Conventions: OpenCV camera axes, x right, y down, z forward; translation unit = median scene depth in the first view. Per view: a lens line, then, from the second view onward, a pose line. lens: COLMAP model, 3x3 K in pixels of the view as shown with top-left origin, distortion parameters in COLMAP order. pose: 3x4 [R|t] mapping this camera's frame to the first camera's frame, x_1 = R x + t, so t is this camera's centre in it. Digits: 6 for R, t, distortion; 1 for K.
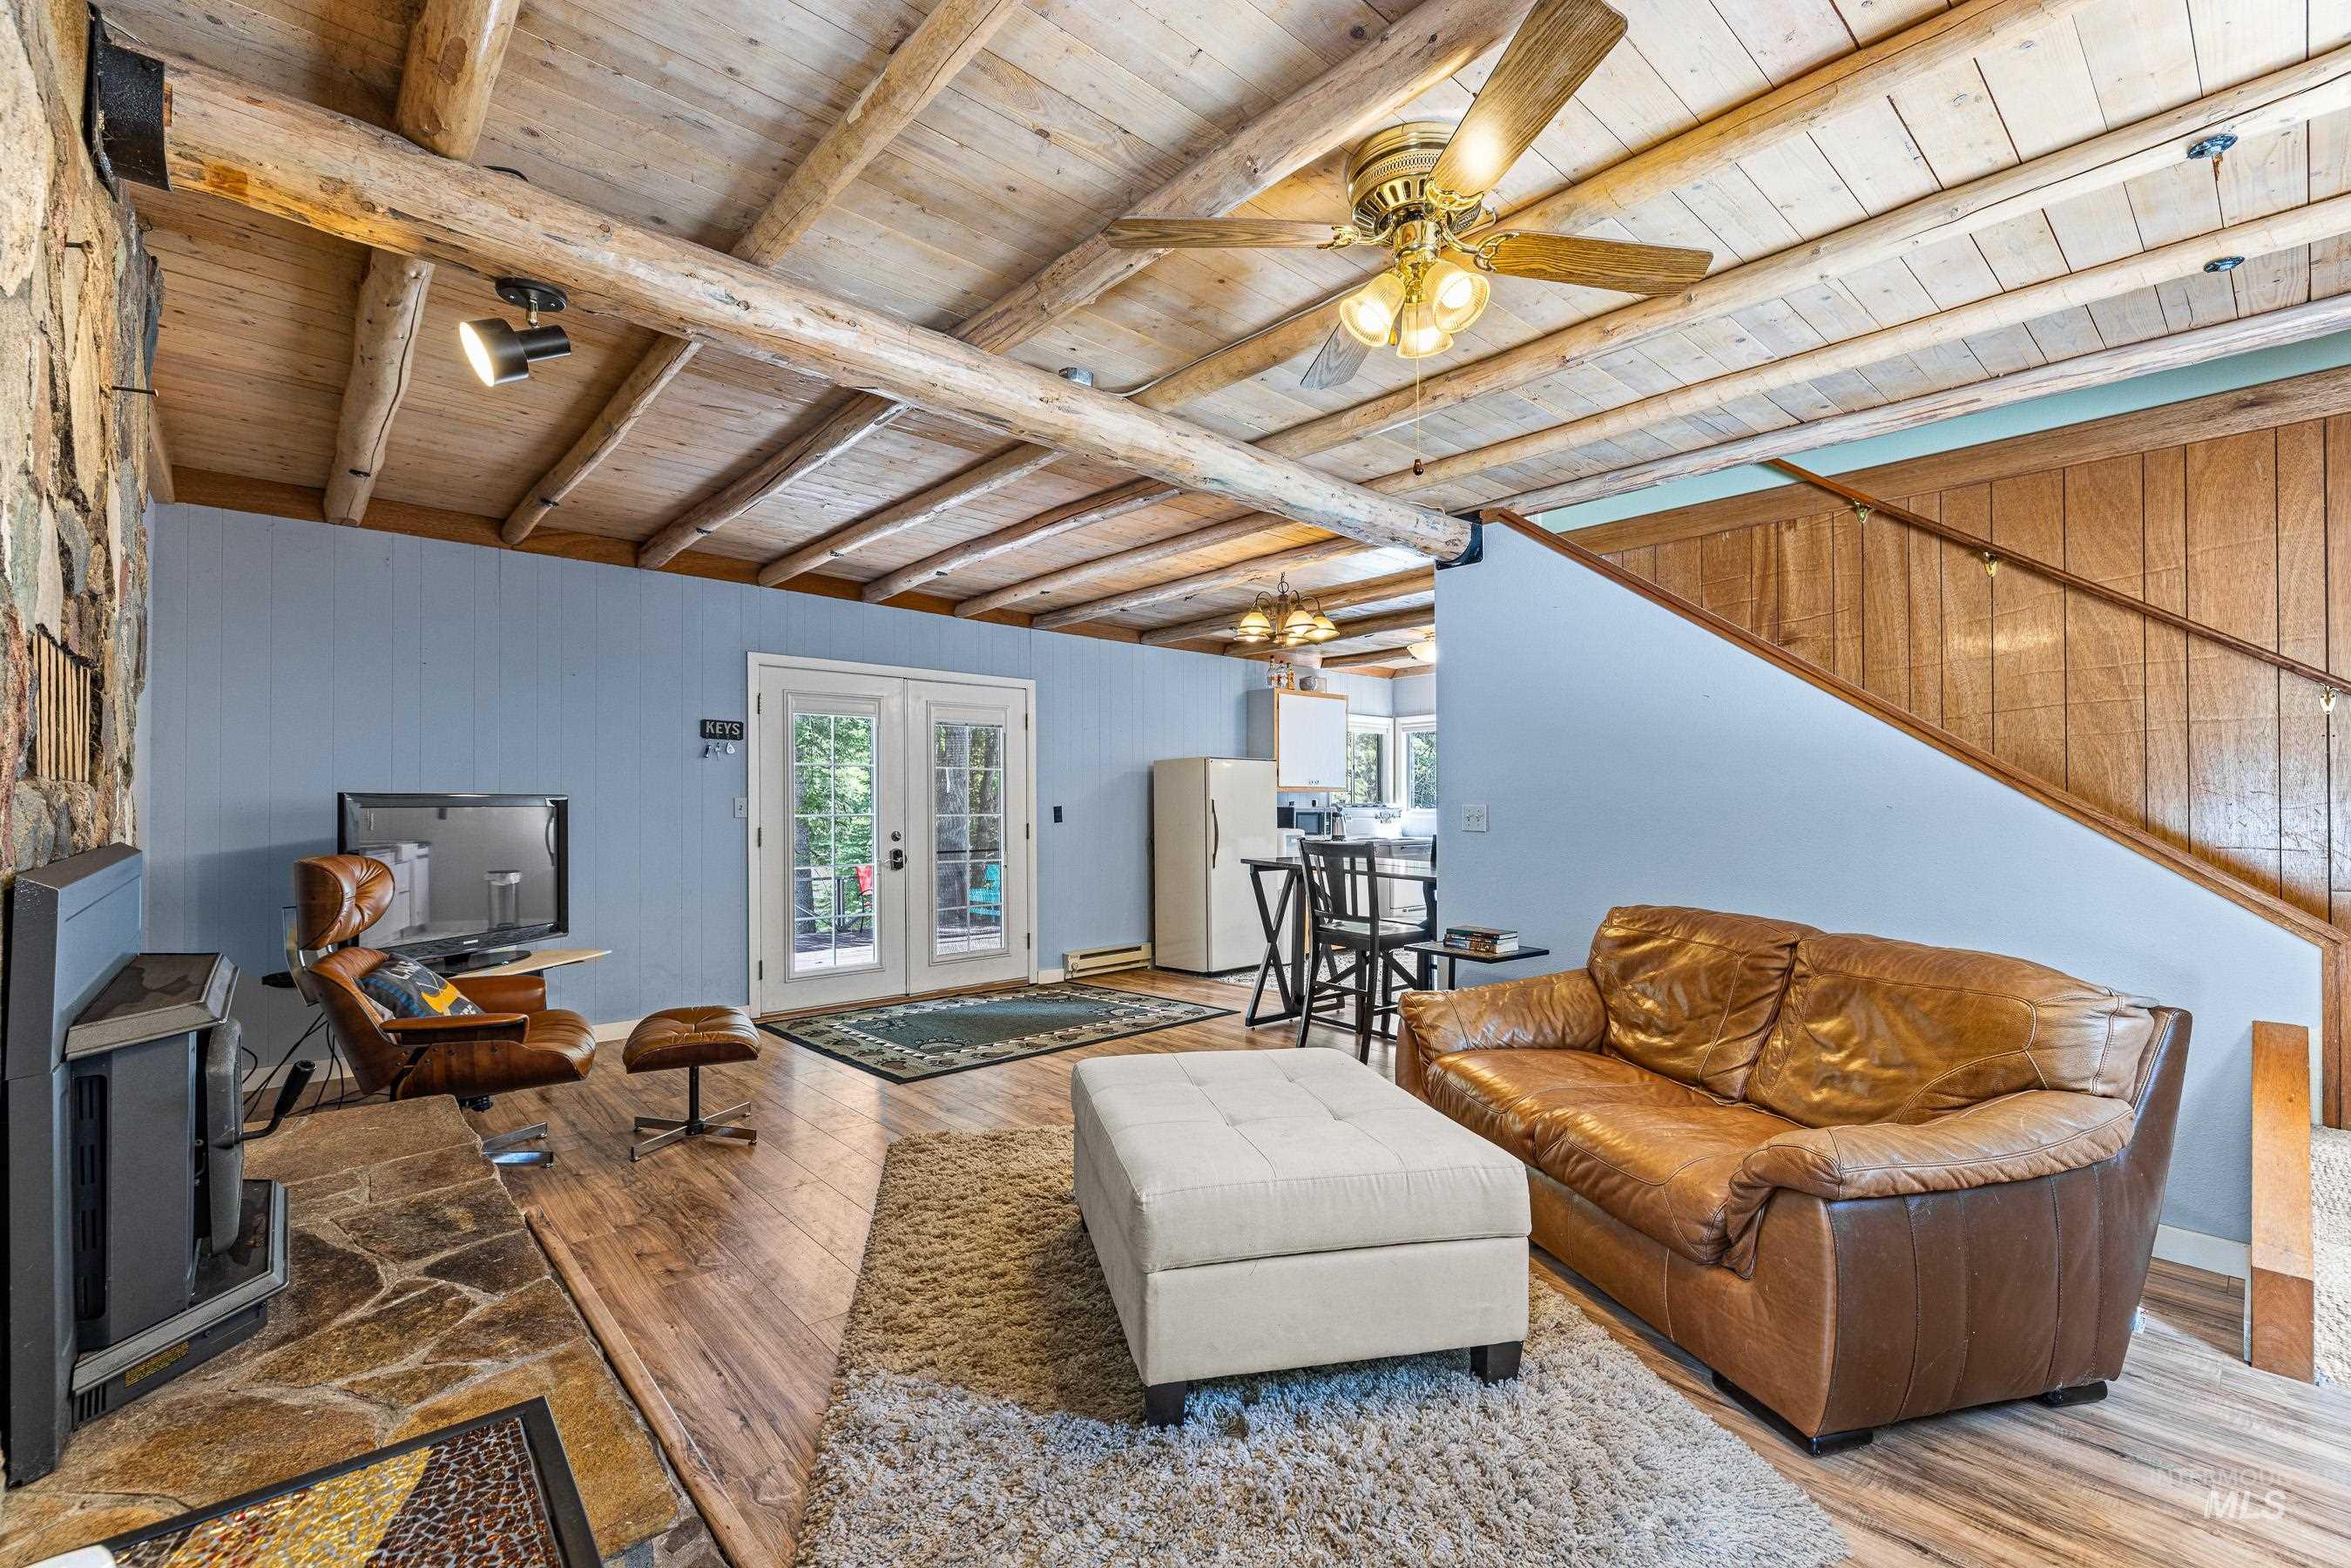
lens RADIAL K [[1001.2, 0, 1170.5], [0, 1001.2, 804.9], [0, 0, 1]] dist [-0.000414, -0.000190]
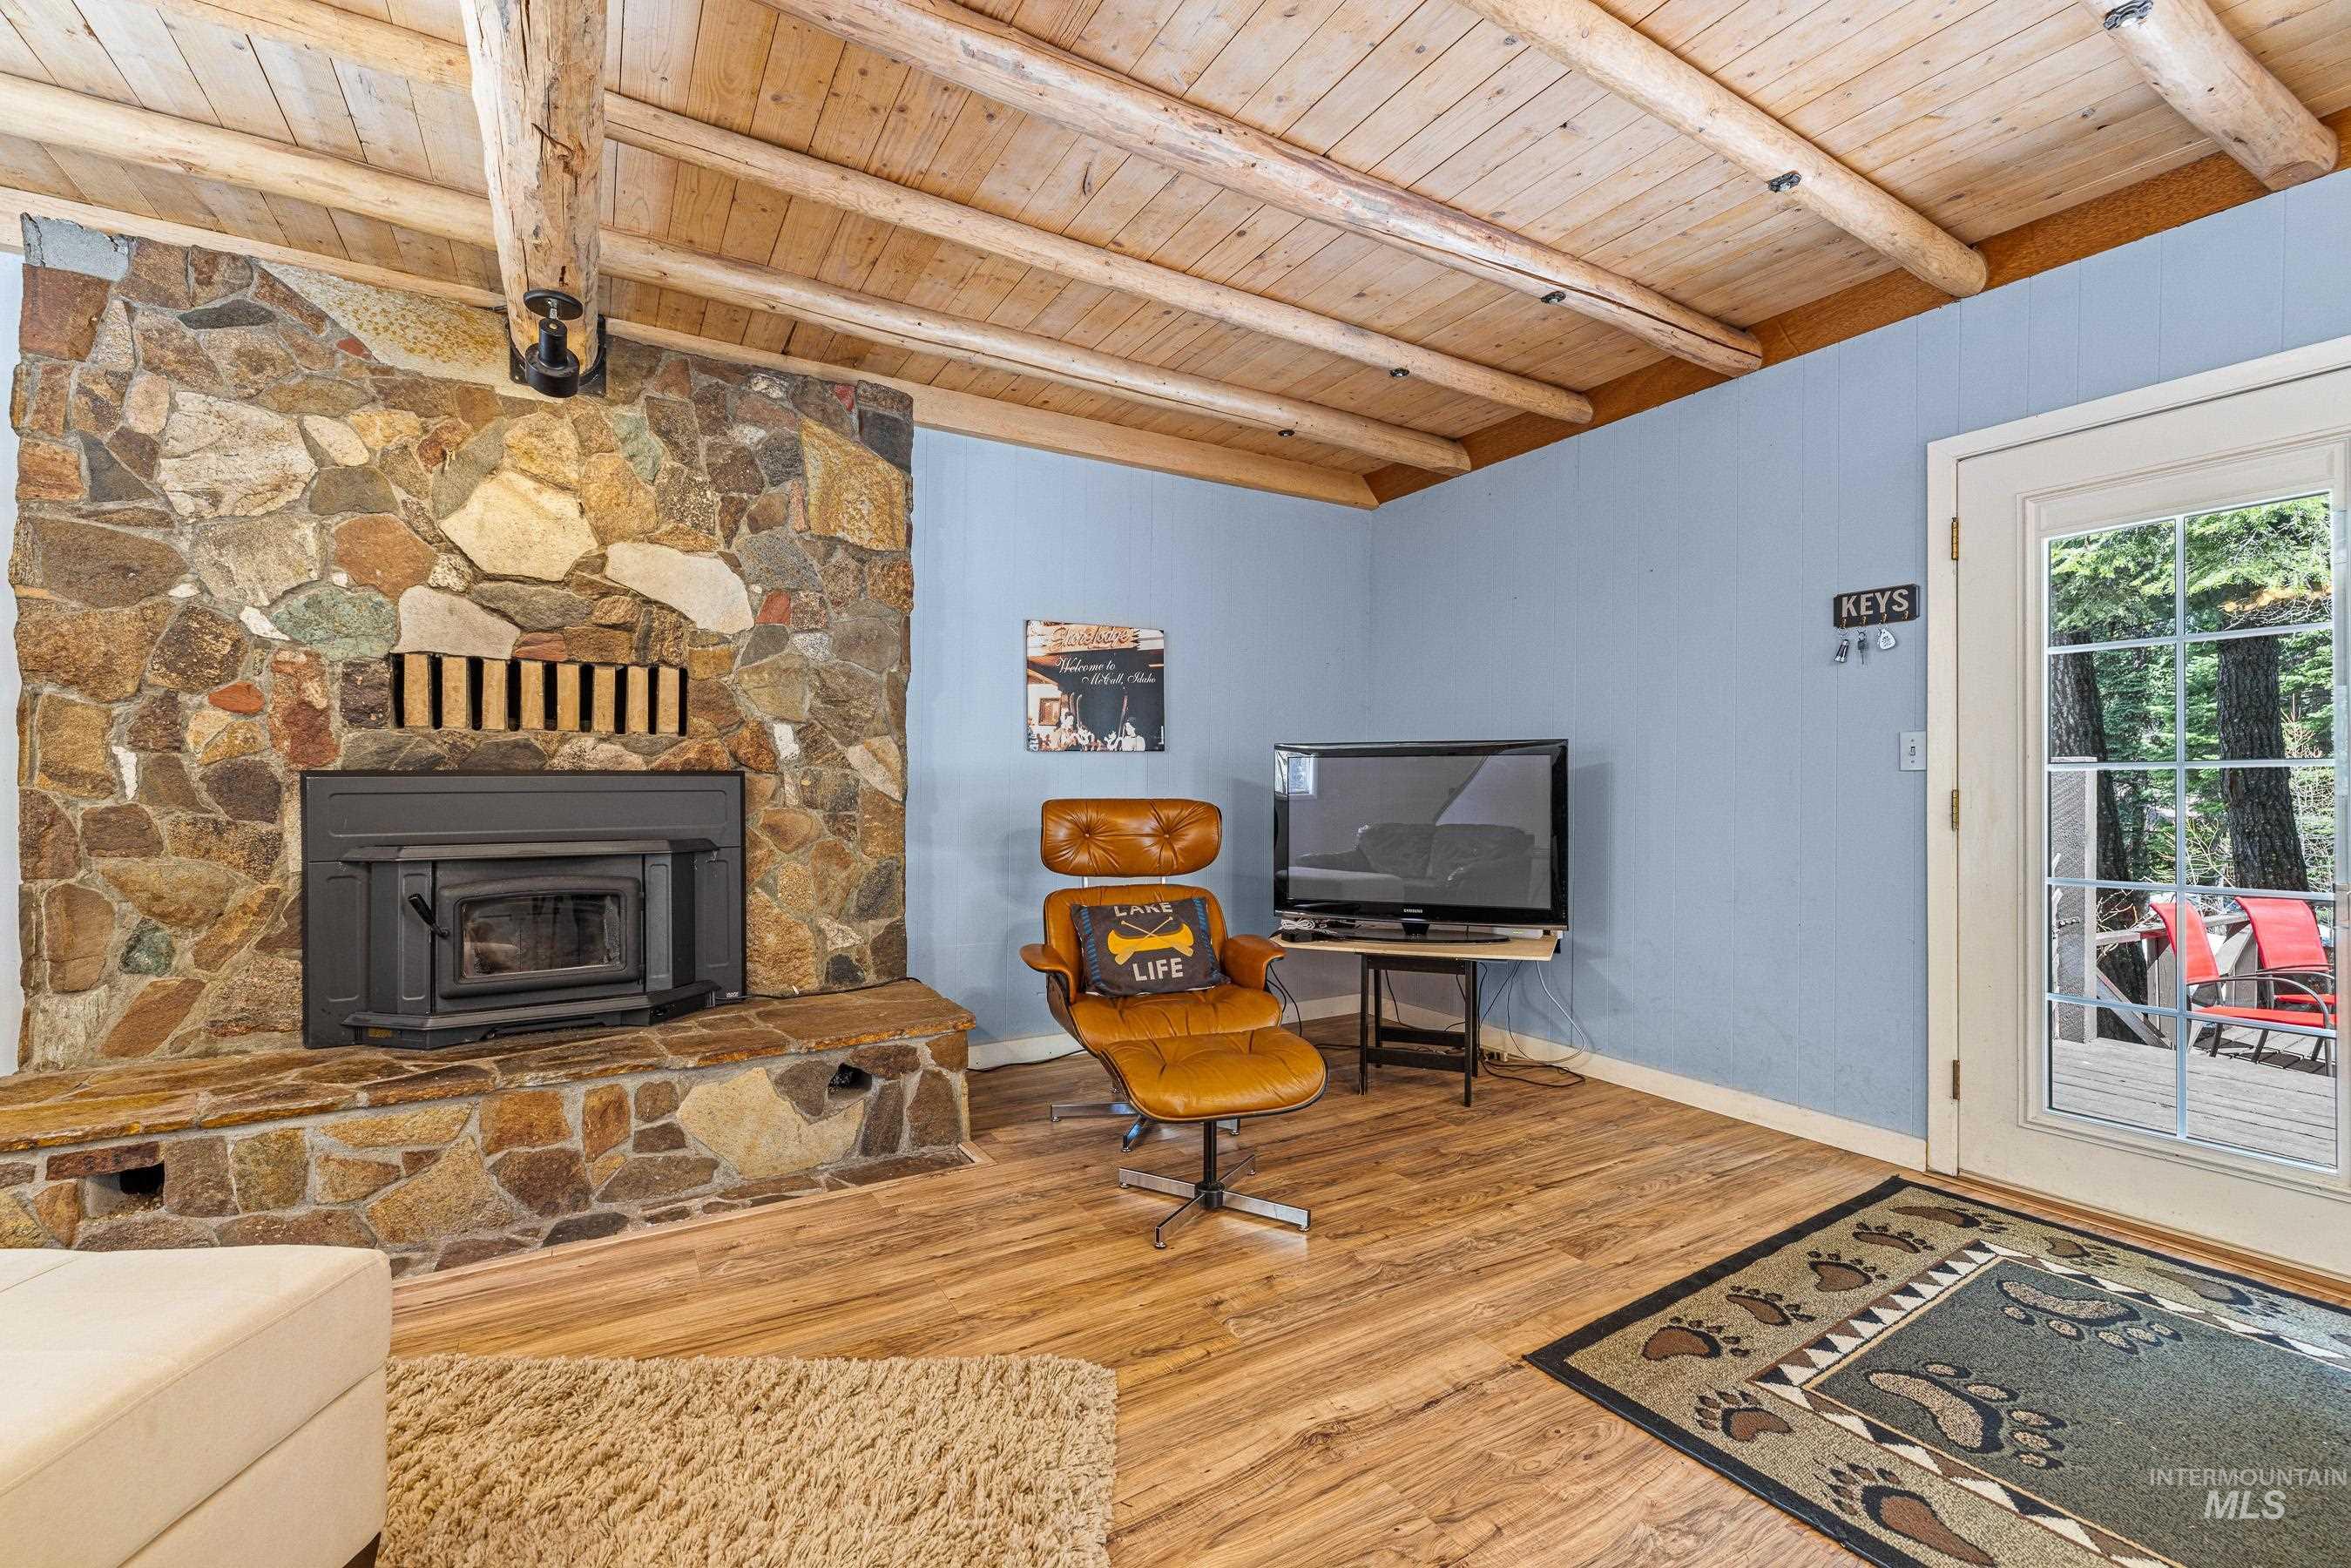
lens RADIAL K [[992.1, 0, 1175.5], [0, 992.1, 784.0], [0, 0, 1]] dist [0.001188, 0.000092]
pose [[-0.182526, -0.004319, -0.983192, 0.129108], [-0.003468, 0.999987, -0.003749, 0.020818], [0.983195, 0.002726, -0.182538, 0.650889]]
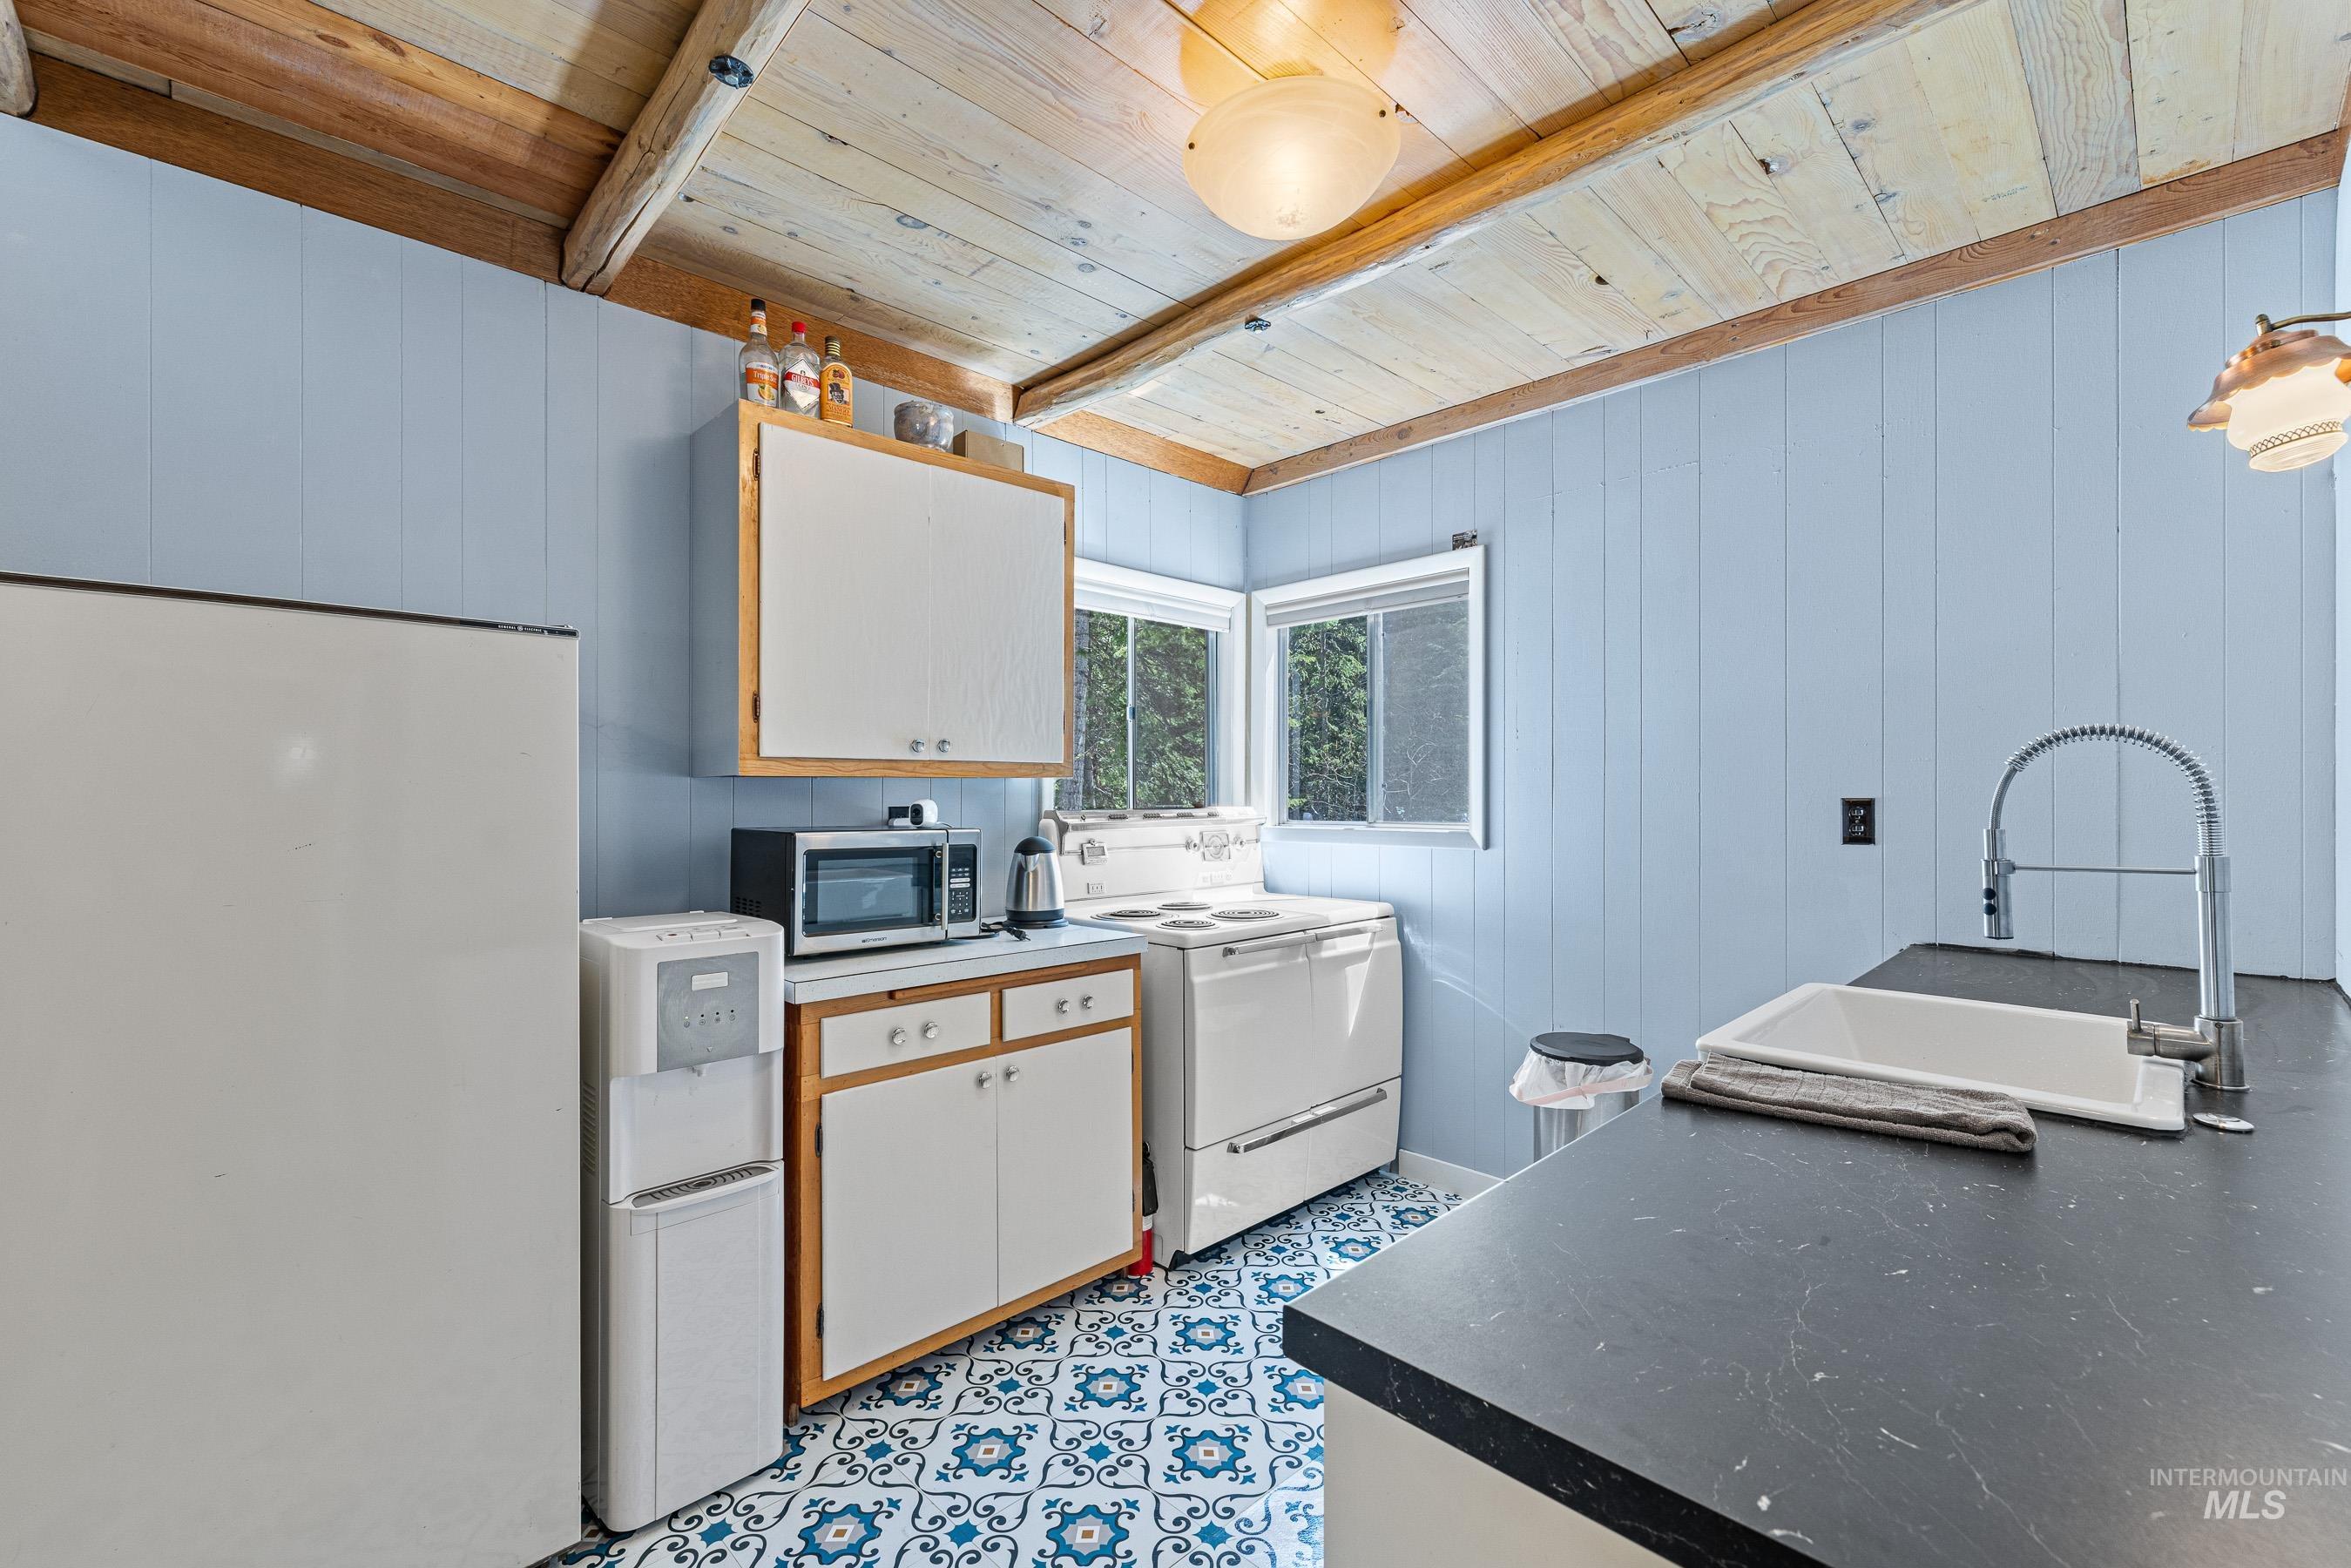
lens RADIAL K [[986.1, 0, 1174.9], [0, 986.1, 791.3], [0, 0, 1]] dist [-0.001040, -0.000097]
pose [[0.999368, 0.001458, 0.035508, 0.280930], [-0.001490, 0.999999, 0.000869, -0.012109], [-0.035507, -0.000921, 0.999369, 0.945562]]
